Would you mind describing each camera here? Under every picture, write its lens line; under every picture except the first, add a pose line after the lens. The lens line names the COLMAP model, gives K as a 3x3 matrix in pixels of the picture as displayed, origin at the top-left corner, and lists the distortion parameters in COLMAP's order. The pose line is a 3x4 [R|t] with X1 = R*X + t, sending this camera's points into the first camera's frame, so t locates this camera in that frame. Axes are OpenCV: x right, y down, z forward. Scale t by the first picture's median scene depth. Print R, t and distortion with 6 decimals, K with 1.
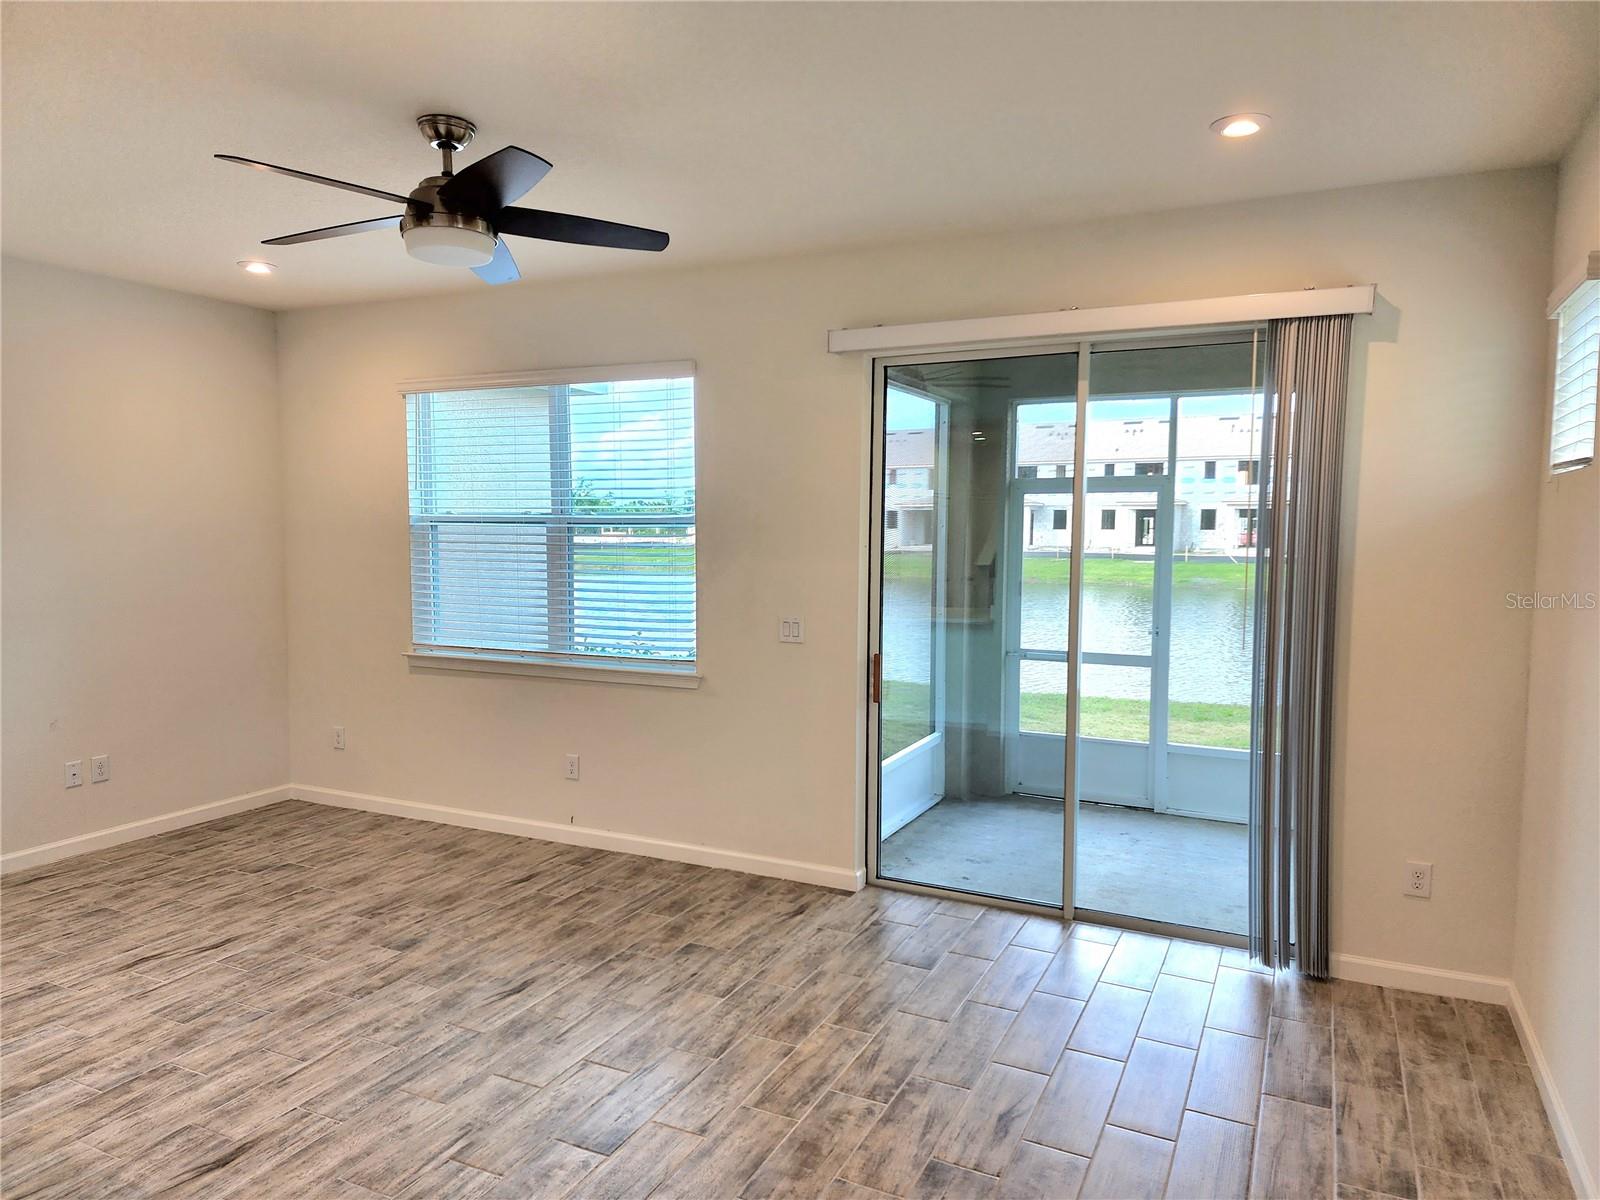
lens RADIAL K [[1067.0, 0, 790.7], [0, 1067.0, 604.0], [0, 0, 1]] dist [0.060584, -0.049102]
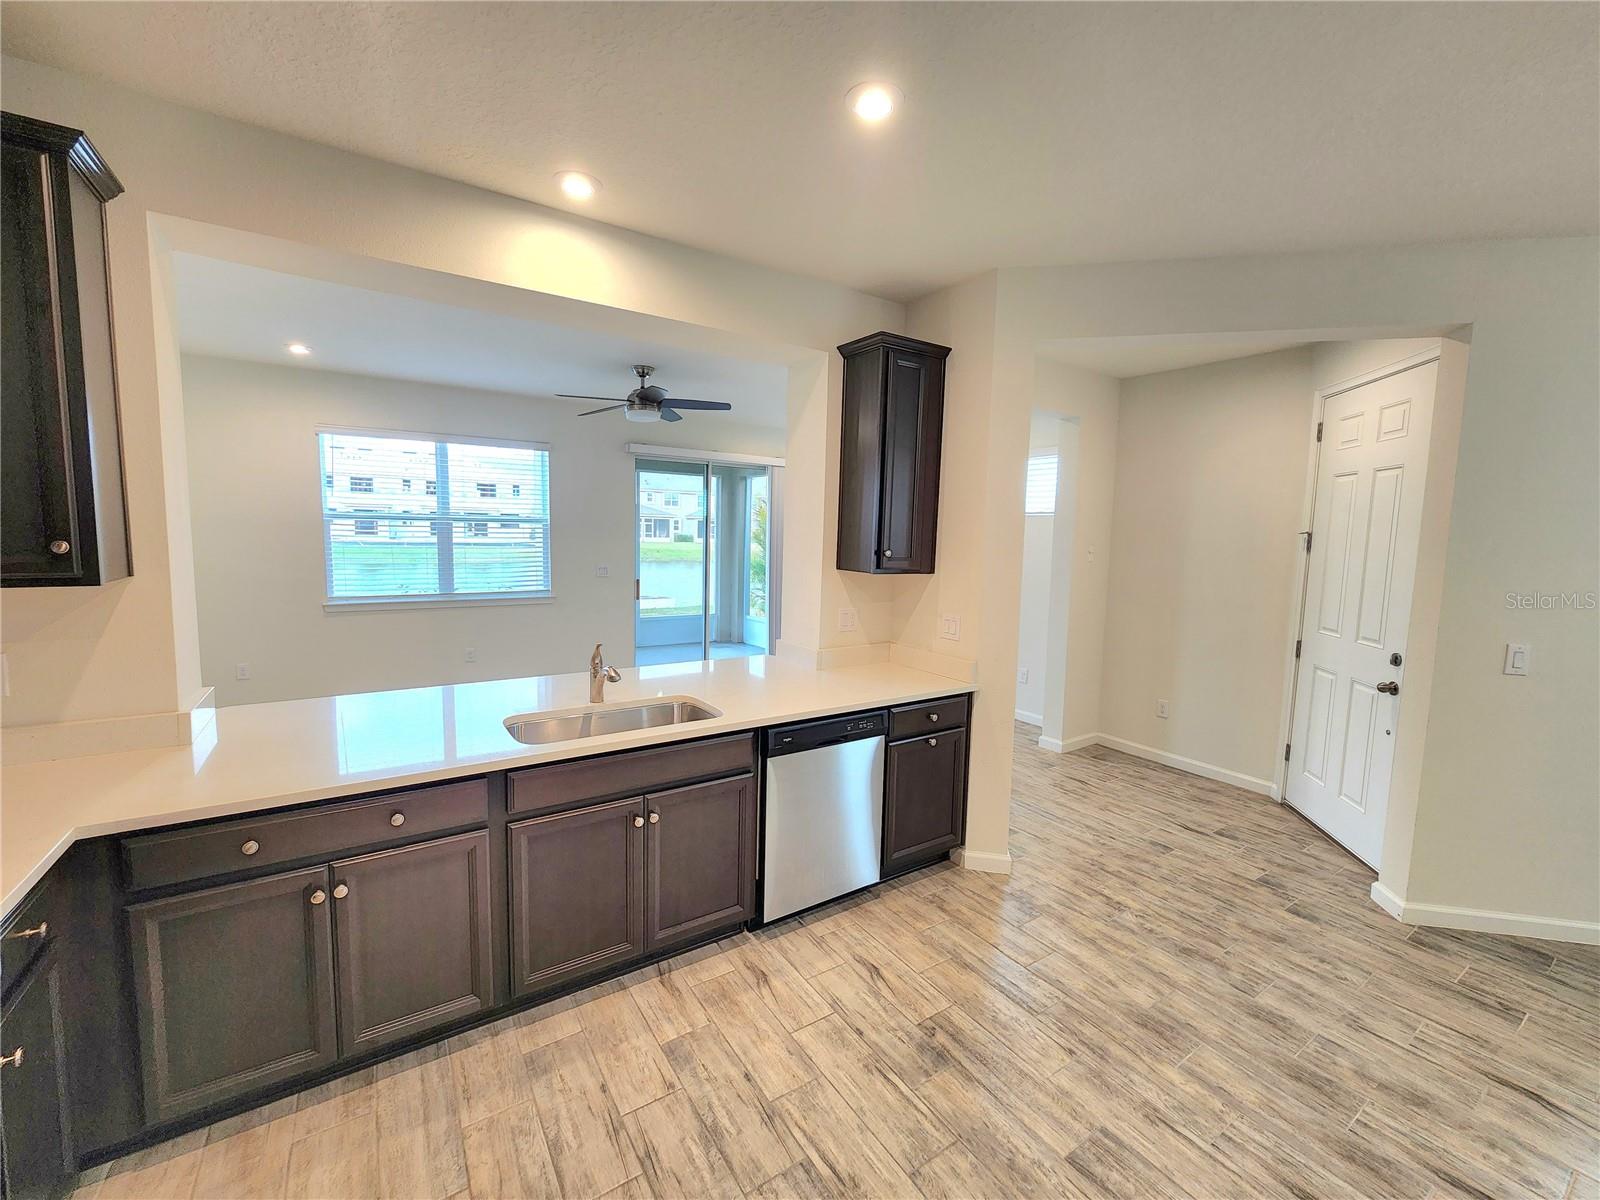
lens RADIAL K [[661.2, 0, 805.8], [0, 661.2, 594.4], [0, 0, 1]] dist [-0.006677, 0.002391]
pose [[0.502173, -0.077102, 0.861323, -1.183578], [0.045399, 0.996994, 0.062778, 0.005232], [-0.863575, 0.007578, 0.504164, -0.086367]]
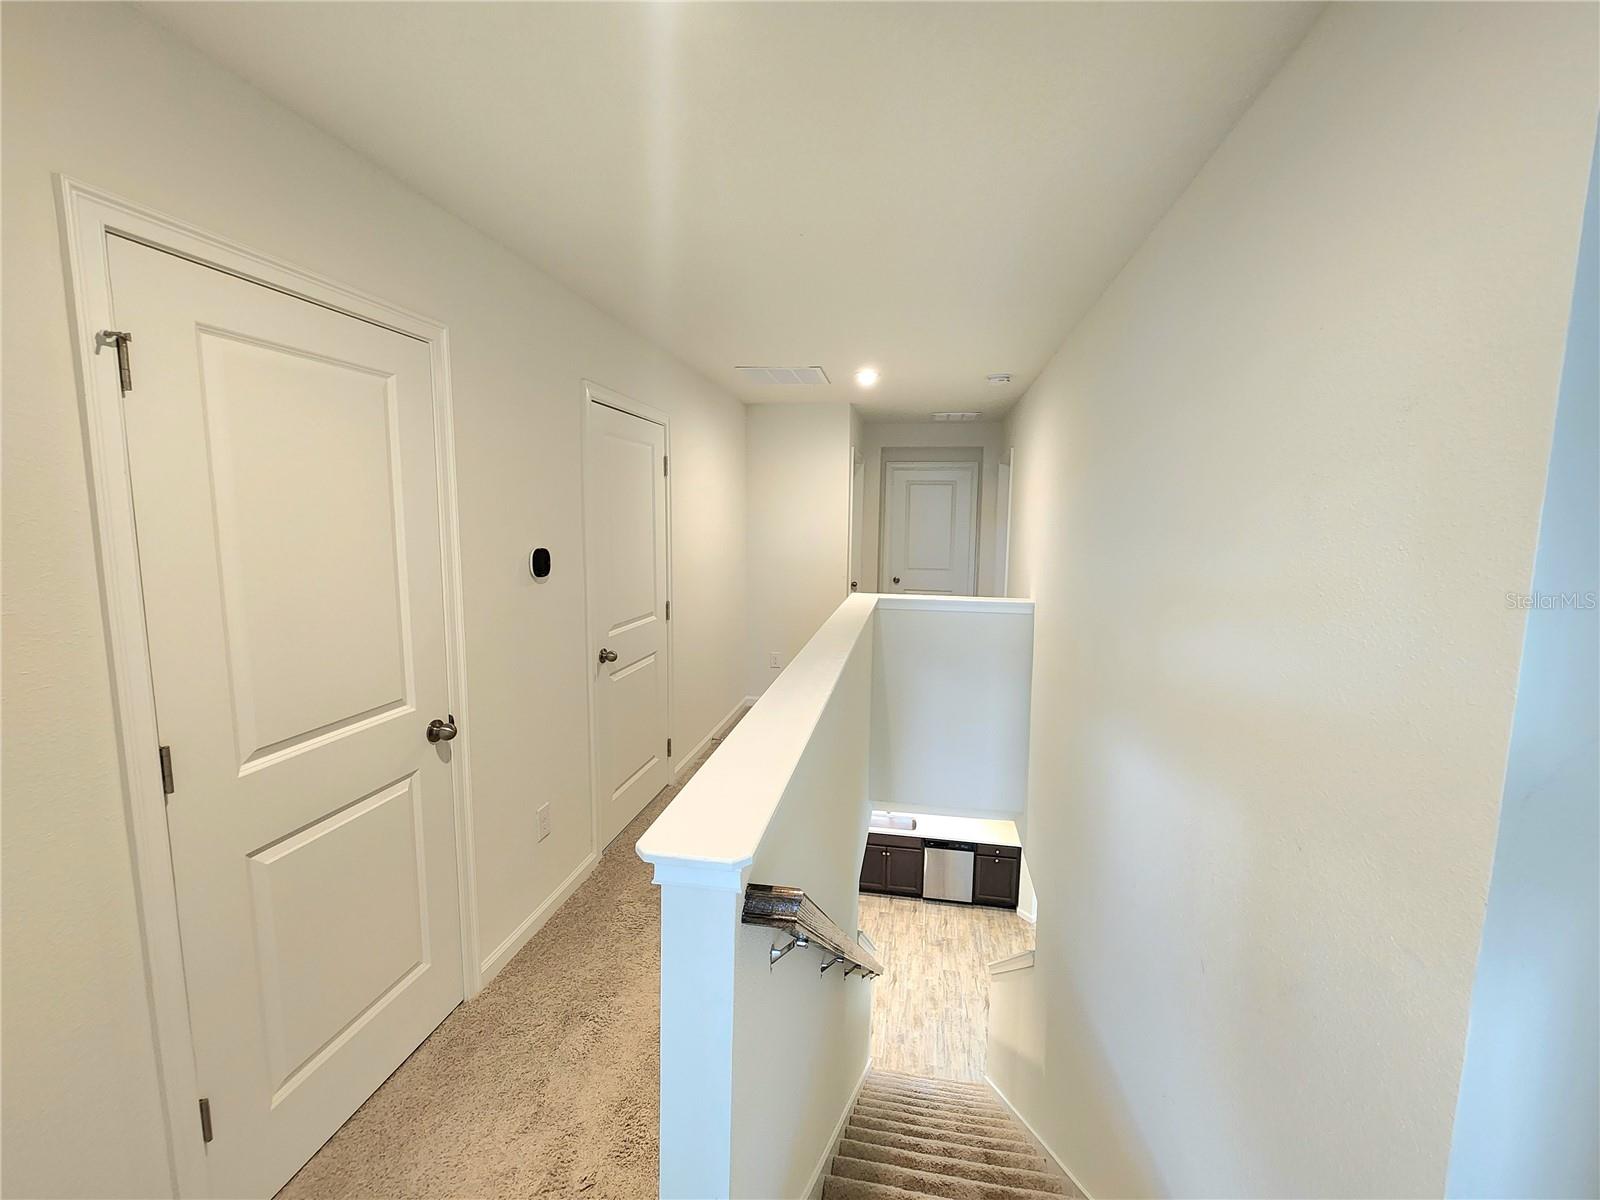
lens RADIAL K [[661.2, 0, 799.9], [0, 661.2, 595.0], [0, 0, 1]] dist [-0.006677, 0.002391]
pose [[0.964559, -0.030760, 0.262067, -1.559212], [0.018613, 0.998640, 0.048706, -0.684621], [-0.263208, -0.042102, 0.963820, -1.562119]]
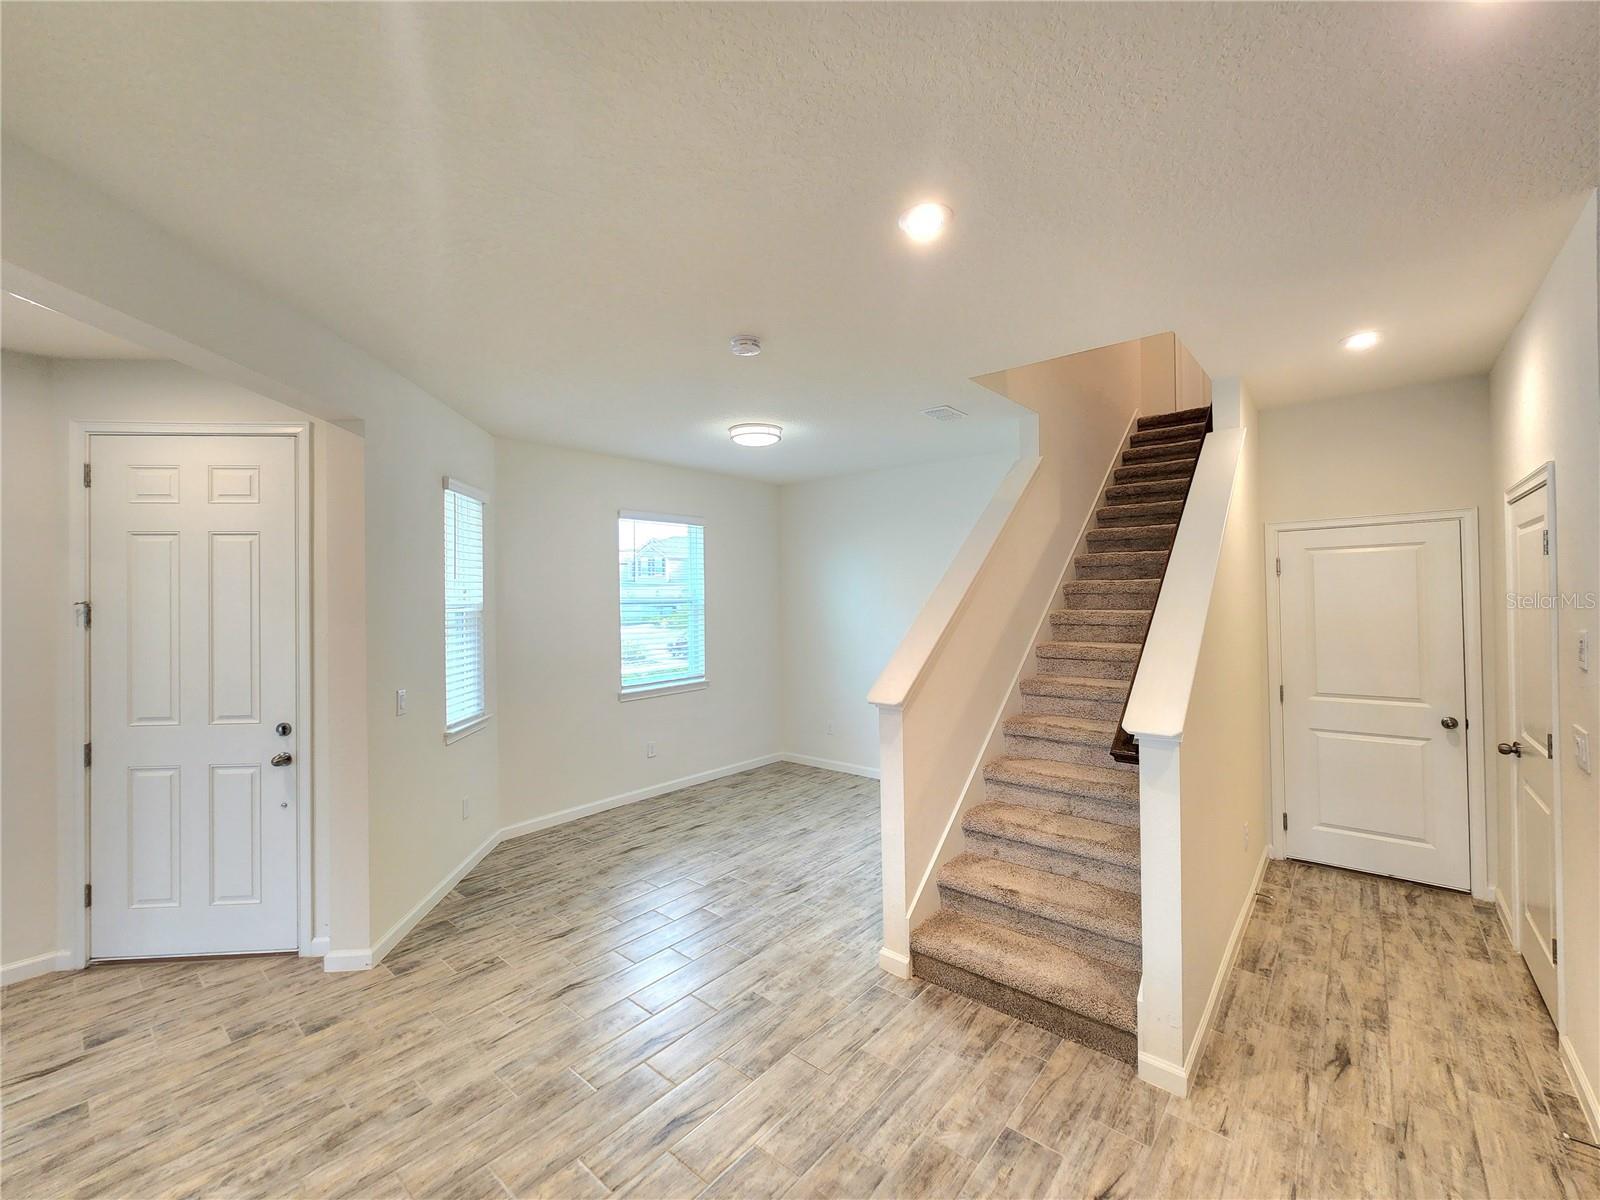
lens RADIAL K [[661.2, 0, 800.9], [0, 661.2, 595.9], [0, 0, 1]] dist [-0.006677, 0.002391]
pose [[-0.968209, 0.004824, 0.250096, -0.942980], [0.023768, 0.997065, 0.072781, -0.033425], [-0.249011, 0.076411, -0.965482, 0.281660]]
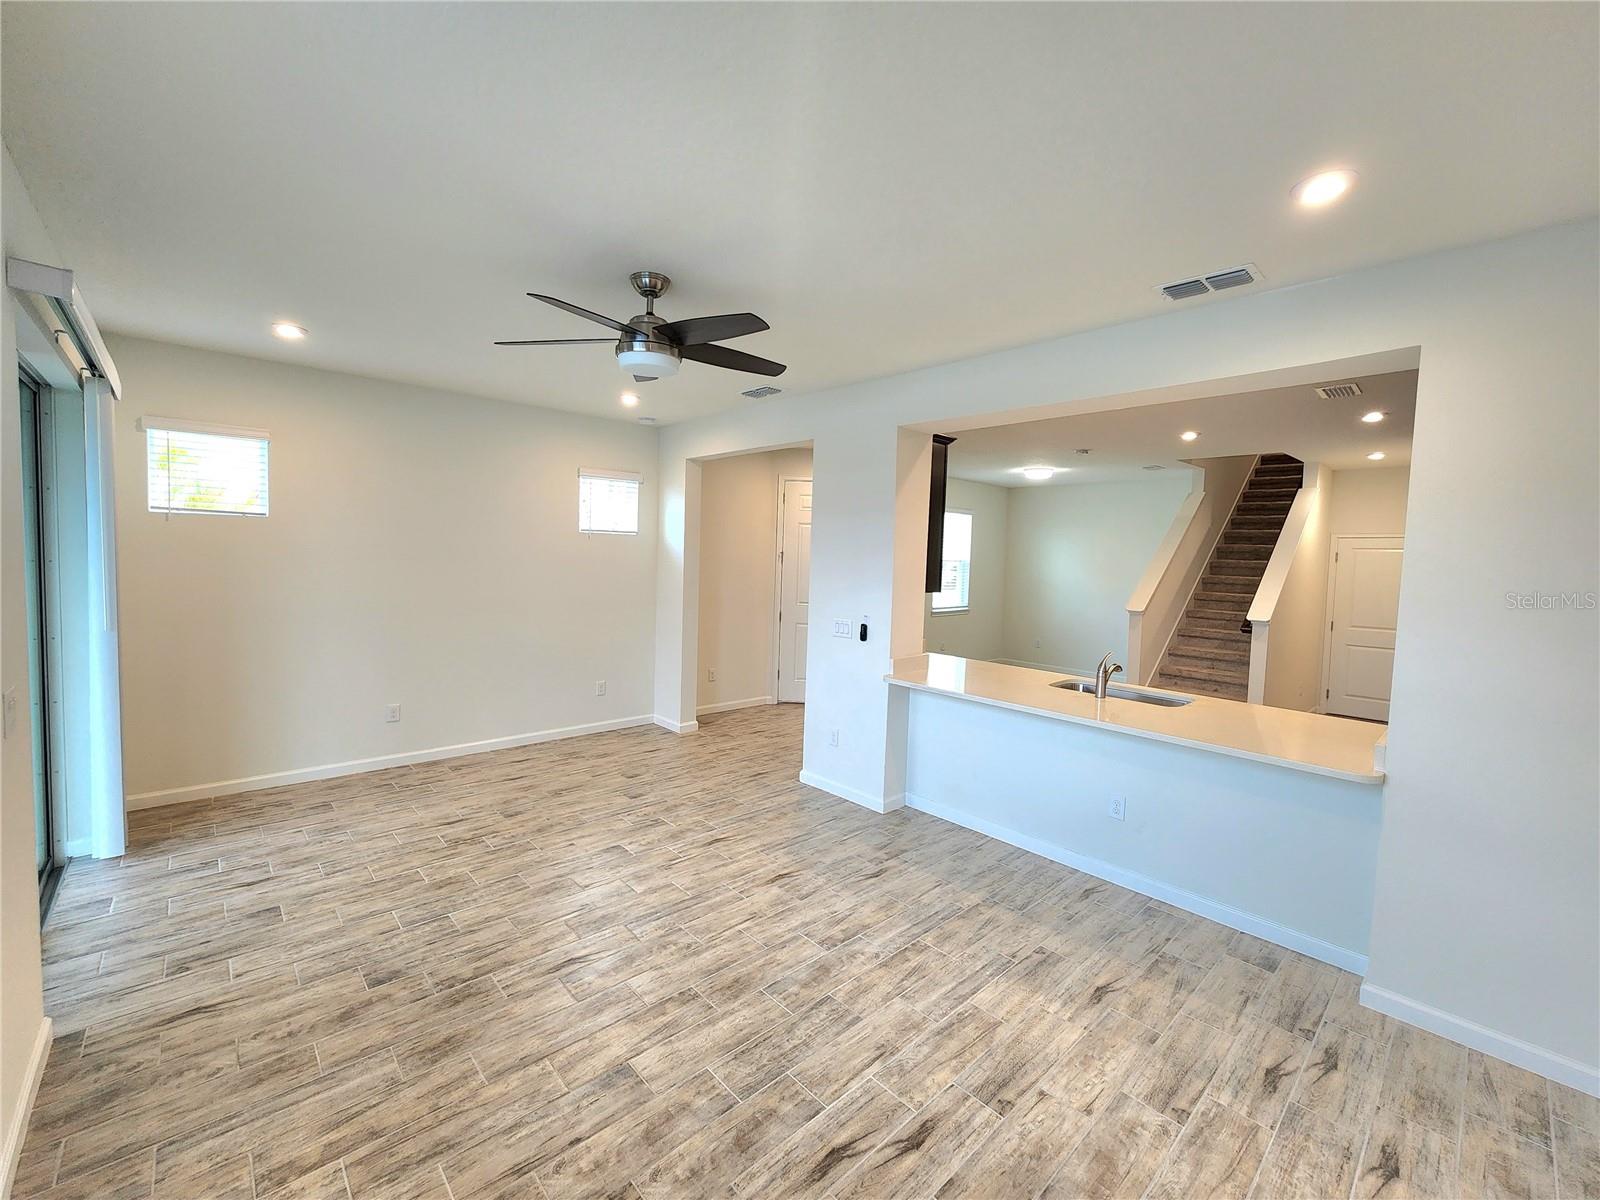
lens RADIAL K [[661.2, 0, 800.6], [0, 661.2, 595.2], [0, 0, 1]] dist [-0.006677, 0.002391]
pose [[-0.931388, -0.057354, 0.359481, -0.663414], [-0.009211, 0.990907, 0.134232, -0.116491], [-0.363911, 0.121712, -0.923448, 1.407683]]
